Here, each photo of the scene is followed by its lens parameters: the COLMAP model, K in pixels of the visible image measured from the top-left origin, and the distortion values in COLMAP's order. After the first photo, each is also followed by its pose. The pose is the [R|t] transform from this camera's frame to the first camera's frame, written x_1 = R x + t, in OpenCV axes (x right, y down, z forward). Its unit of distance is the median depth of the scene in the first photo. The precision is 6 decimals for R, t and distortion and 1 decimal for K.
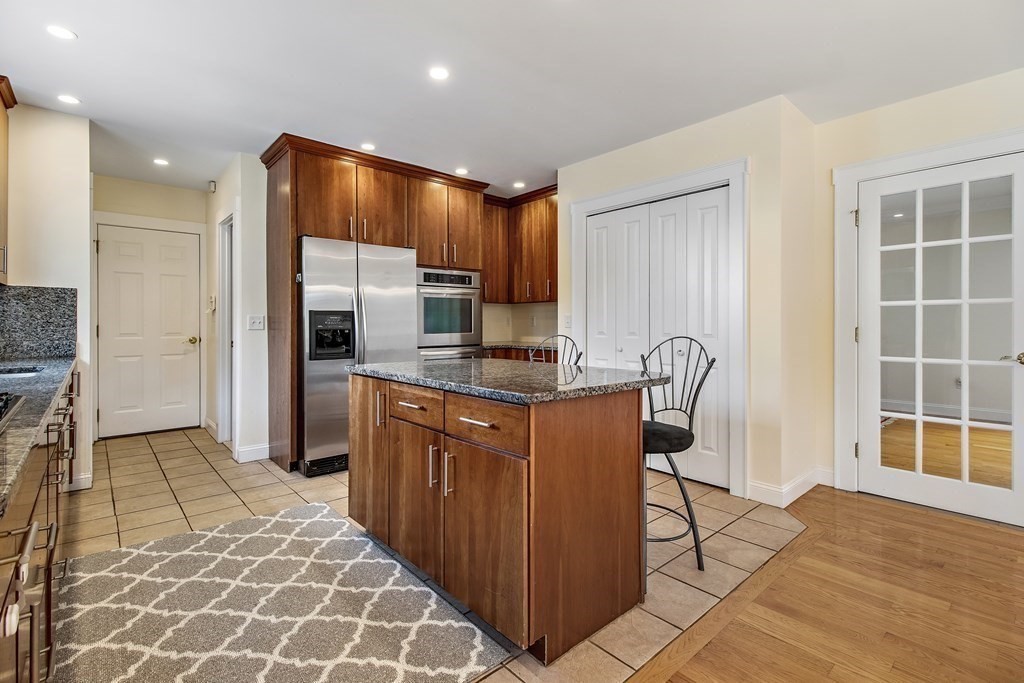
lens RADIAL K [[470.3, 0, 515.2], [0, 470.3, 324.5], [0, 0, 1]] dist [0.020207, -0.003414]
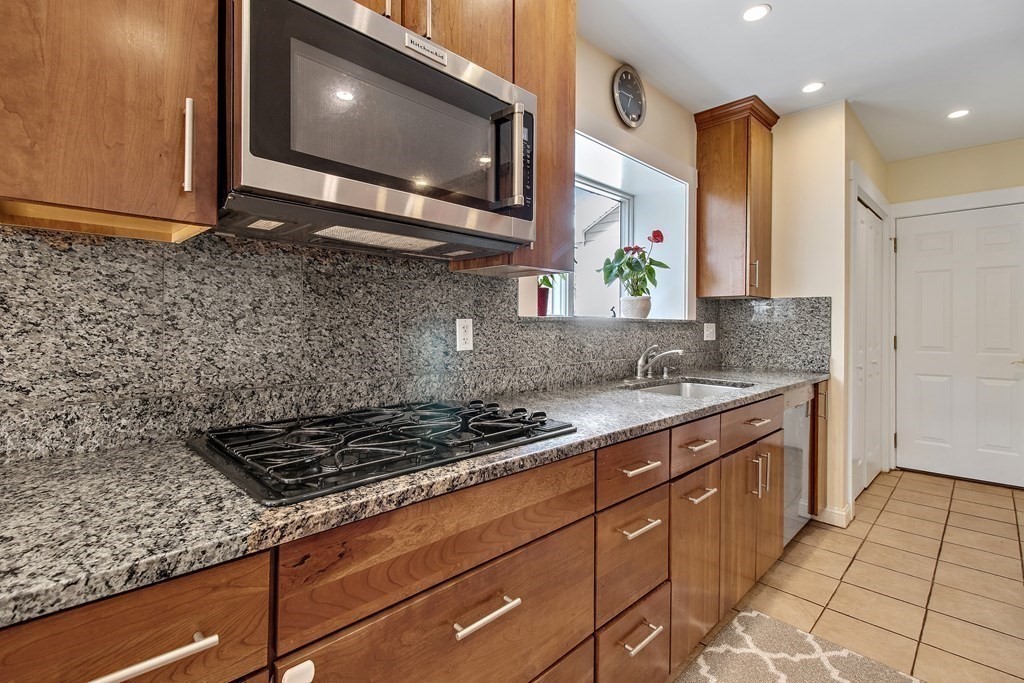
lens RADIAL K [[470.3, 0, 507.2], [0, 470.3, 326.1], [0, 0, 1]] dist [0.020207, -0.003414]
pose [[0.047755, 0.001738, -0.998858, -0.050560], [-0.005310, 0.999985, 0.001487, -0.015685], [0.998845, 0.005233, 0.047764, 0.292760]]
